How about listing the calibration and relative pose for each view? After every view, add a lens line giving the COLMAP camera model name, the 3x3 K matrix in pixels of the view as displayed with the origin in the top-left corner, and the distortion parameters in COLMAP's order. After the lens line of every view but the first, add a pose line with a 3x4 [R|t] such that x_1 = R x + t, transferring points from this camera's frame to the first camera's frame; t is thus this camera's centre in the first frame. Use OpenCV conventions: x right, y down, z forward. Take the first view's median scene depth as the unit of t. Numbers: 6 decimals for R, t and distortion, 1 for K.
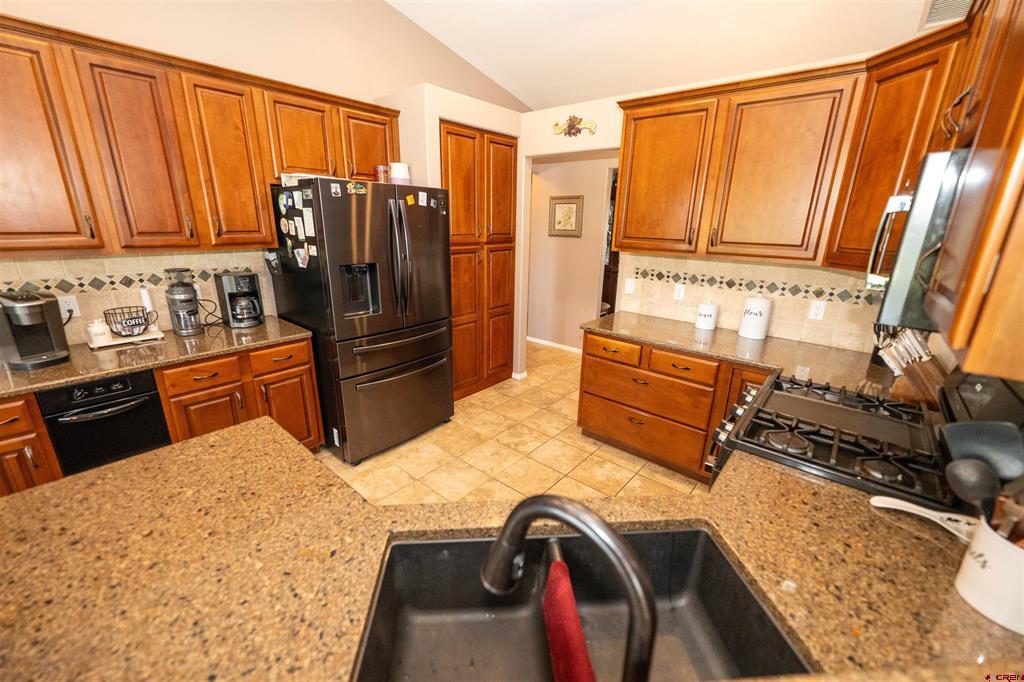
lens RADIAL K [[404.6, 0, 512.0], [0, 404.6, 341.0], [0, 0, 1]] dist [-0.000178, -0.000112]
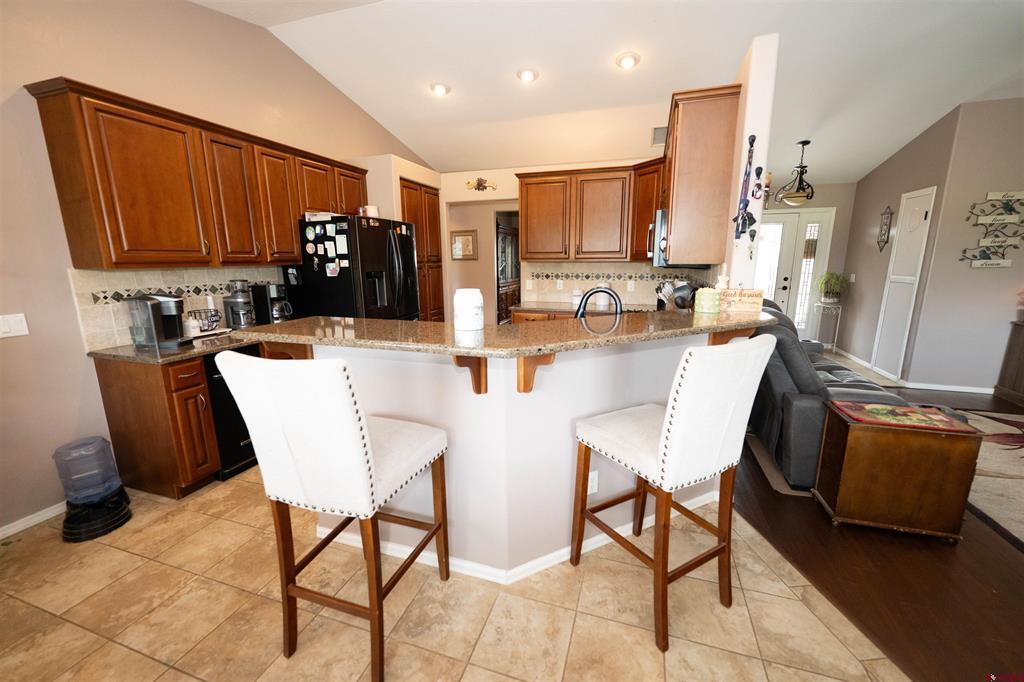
lens RADIAL K [[404.6, 0, 512.0], [0, 404.6, 341.0], [0, 0, 1]] dist [-0.000178, -0.000112]
pose [[0.925126, -0.102792, 0.365479, -0.437635], [0.134533, 0.988942, -0.062398, 0.202536], [-0.355024, 0.106895, 0.928726, -0.487766]]
